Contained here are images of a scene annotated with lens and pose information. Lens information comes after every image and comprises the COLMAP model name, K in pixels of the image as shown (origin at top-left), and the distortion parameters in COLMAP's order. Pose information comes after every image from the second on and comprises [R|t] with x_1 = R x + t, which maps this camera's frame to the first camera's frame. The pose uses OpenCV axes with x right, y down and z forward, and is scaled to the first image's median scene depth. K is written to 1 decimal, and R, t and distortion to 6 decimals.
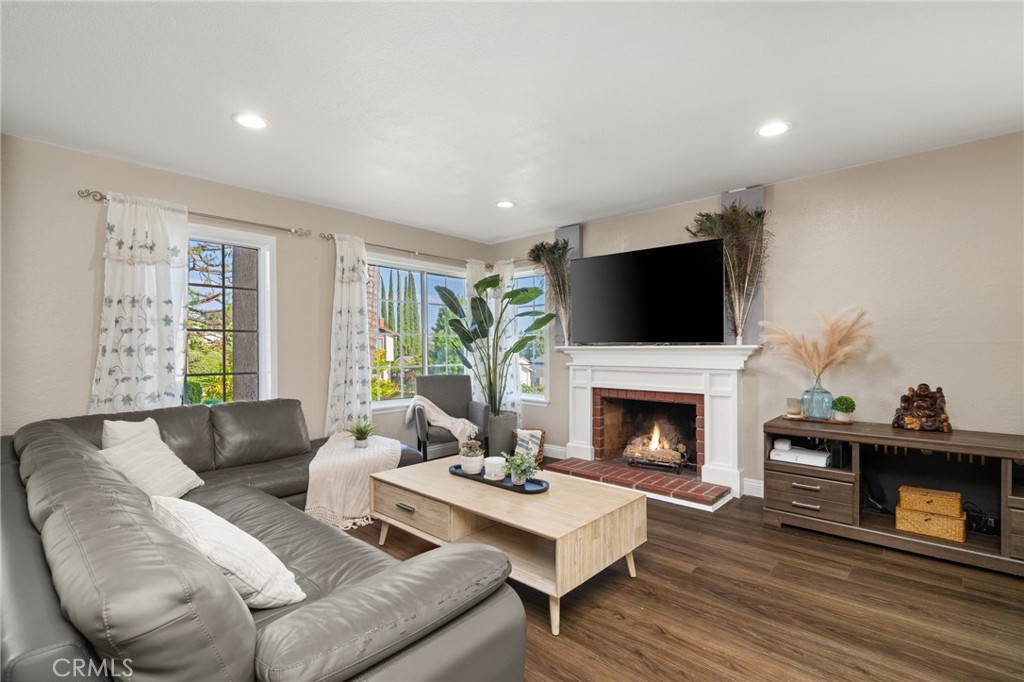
lens RADIAL K [[477.3, 0, 530.6], [0, 477.3, 348.8], [0, 0, 1]] dist [0.002756, -0.000519]
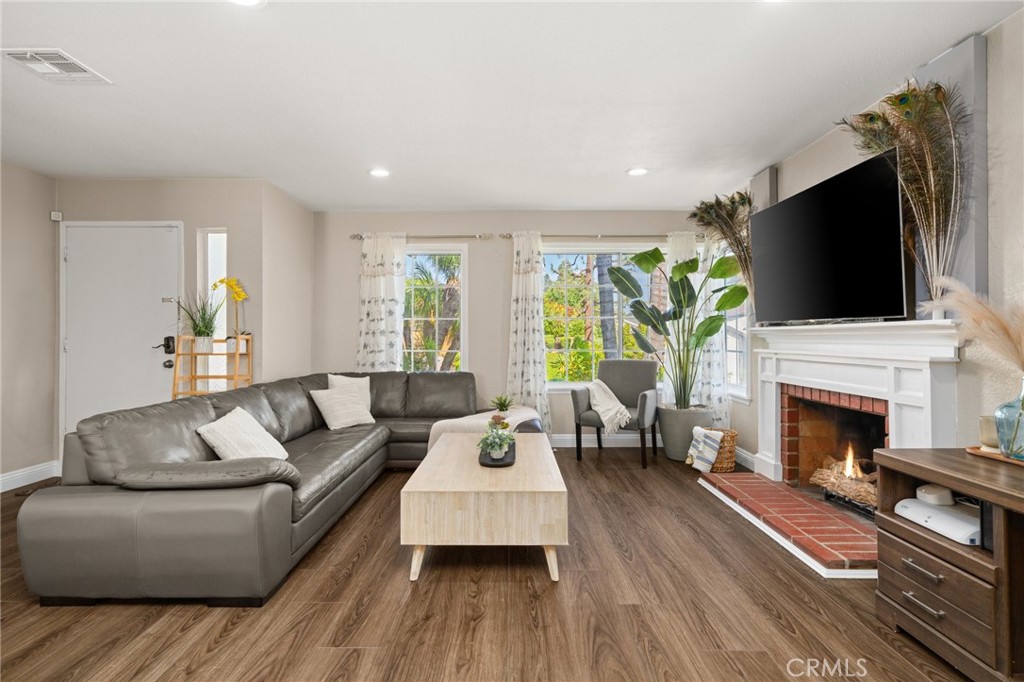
lens RADIAL K [[526.5, 0, 517.6], [0, 526.5, 334.1], [0, 0, 1]] dist [0.003949, 0.002305]
pose [[0.652407, -0.005322, -0.757850, 0.566762], [-0.001682, 0.999963, -0.008470, 0.015147], [0.757867, 0.006801, 0.652373, 0.184760]]
